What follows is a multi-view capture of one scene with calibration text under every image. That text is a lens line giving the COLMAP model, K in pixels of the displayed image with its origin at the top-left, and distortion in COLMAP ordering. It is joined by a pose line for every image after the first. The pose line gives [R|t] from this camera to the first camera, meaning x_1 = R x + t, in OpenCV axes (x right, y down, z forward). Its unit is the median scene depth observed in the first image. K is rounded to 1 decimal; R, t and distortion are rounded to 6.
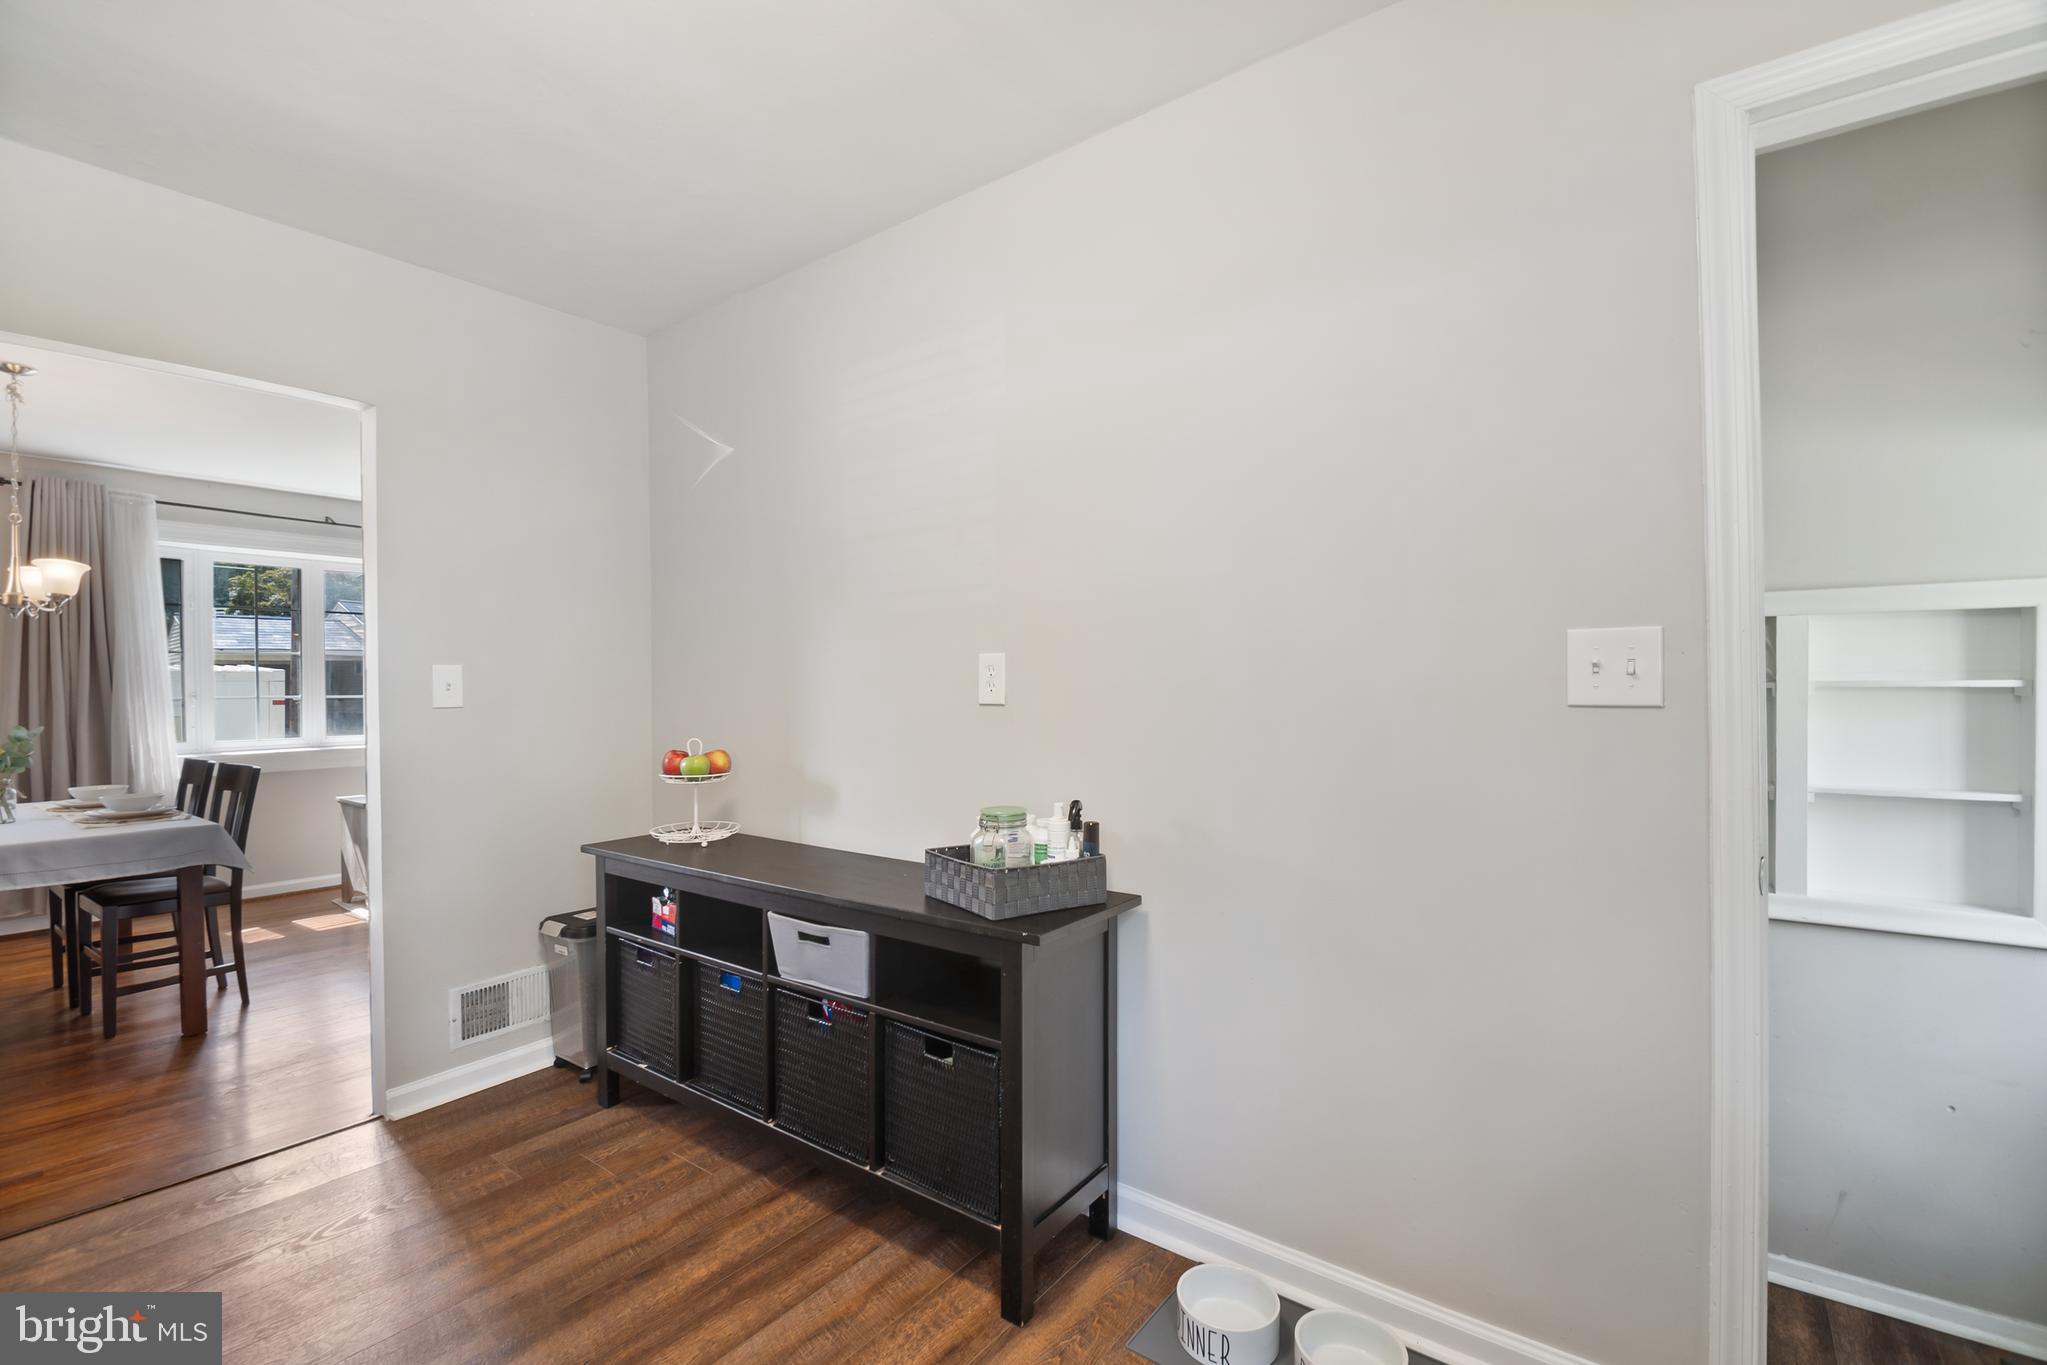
lens RADIAL K [[897.1, 0, 1008.6], [0, 897.1, 679.6], [0, 0, 1]] dist [-0.001038, -0.000801]
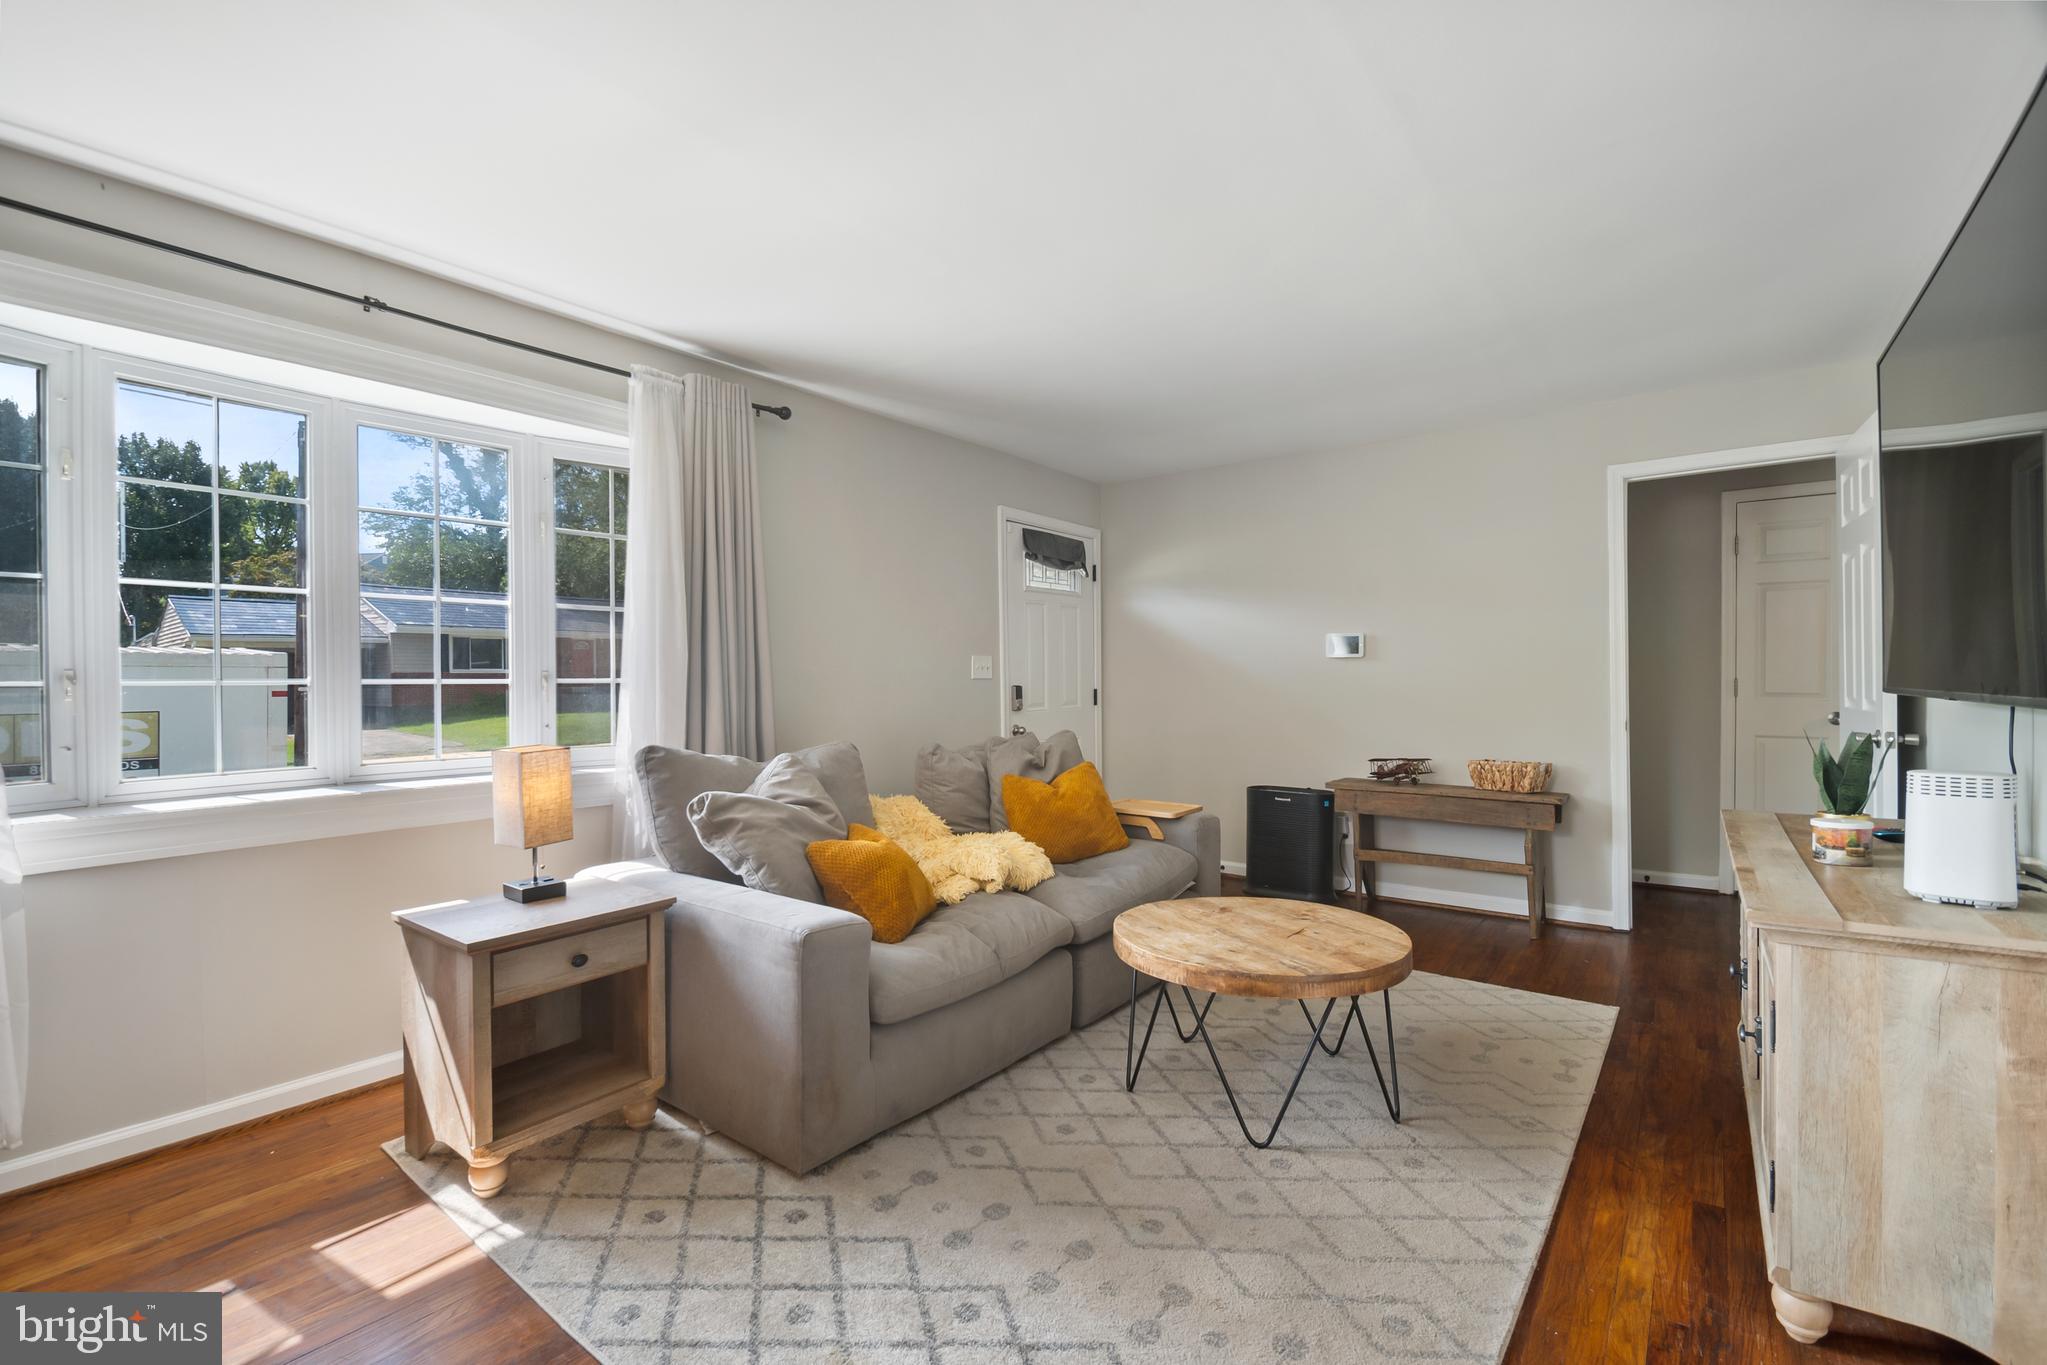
lens RADIAL K [[897.1, 0, 1008.6], [0, 897.1, 679.6], [0, 0, 1]] dist [-0.001038, -0.000801]
pose [[0.999954, 0.008623, -0.004125, -0.281633], [-0.008608, 0.999957, 0.003561, 0.008237], [0.004156, -0.003525, 0.999985, 0.354015]]
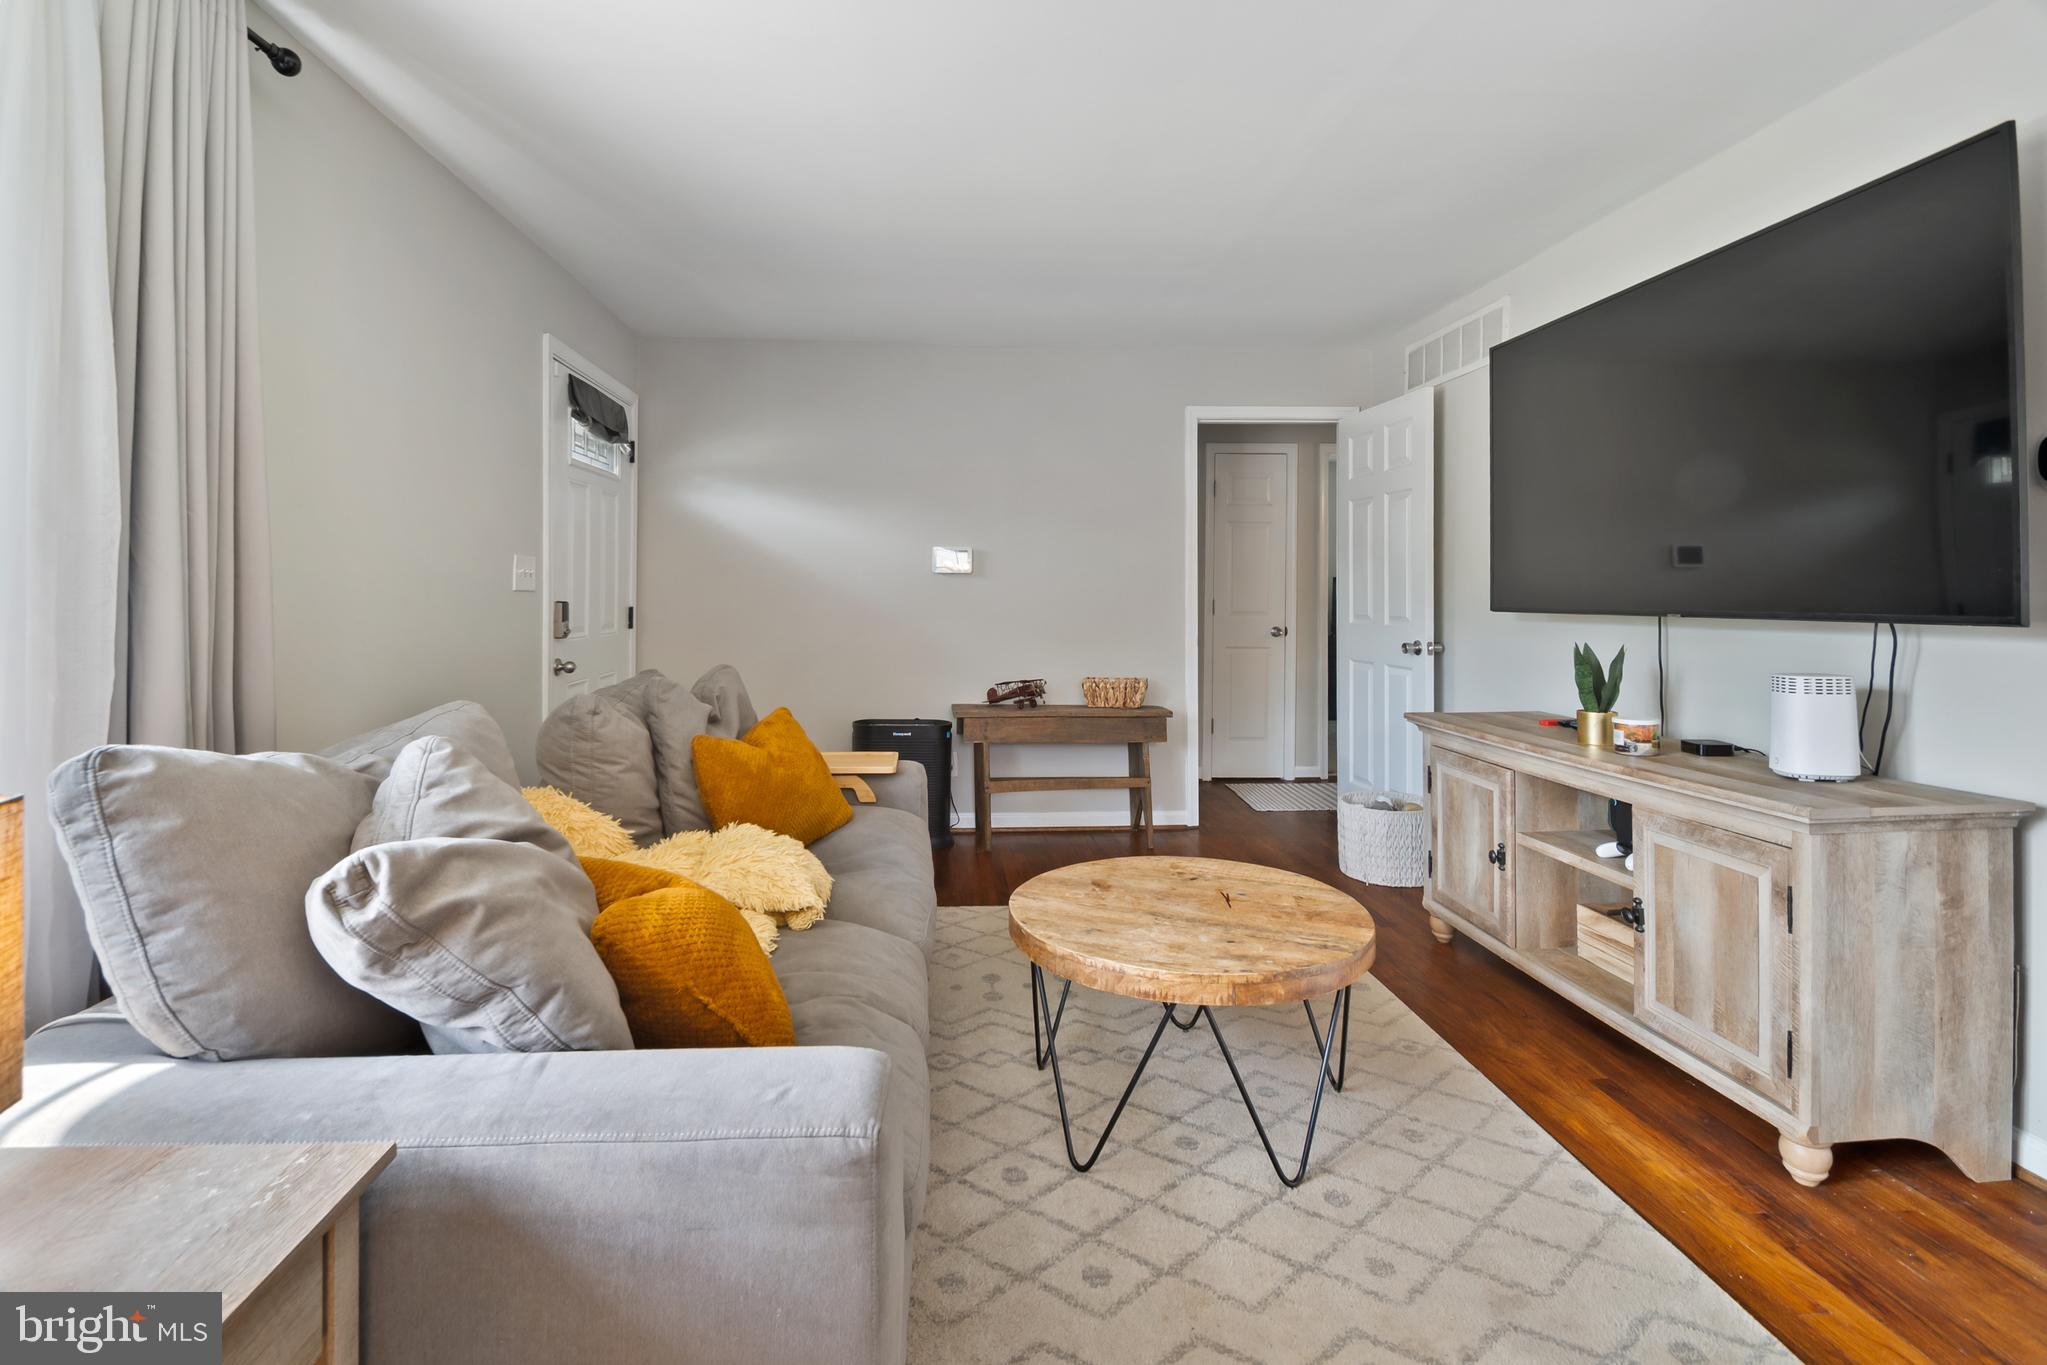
lens RADIAL K [[925.2, 0, 994.3], [0, 925.2, 583.7], [0, 0, 1]] dist [0.001726, -0.001471]
pose [[0.751036, 0.028487, 0.659646, -0.407254], [-0.018547, 0.999585, -0.022051, 0.012032], [-0.660001, 0.004327, 0.751253, 0.502124]]
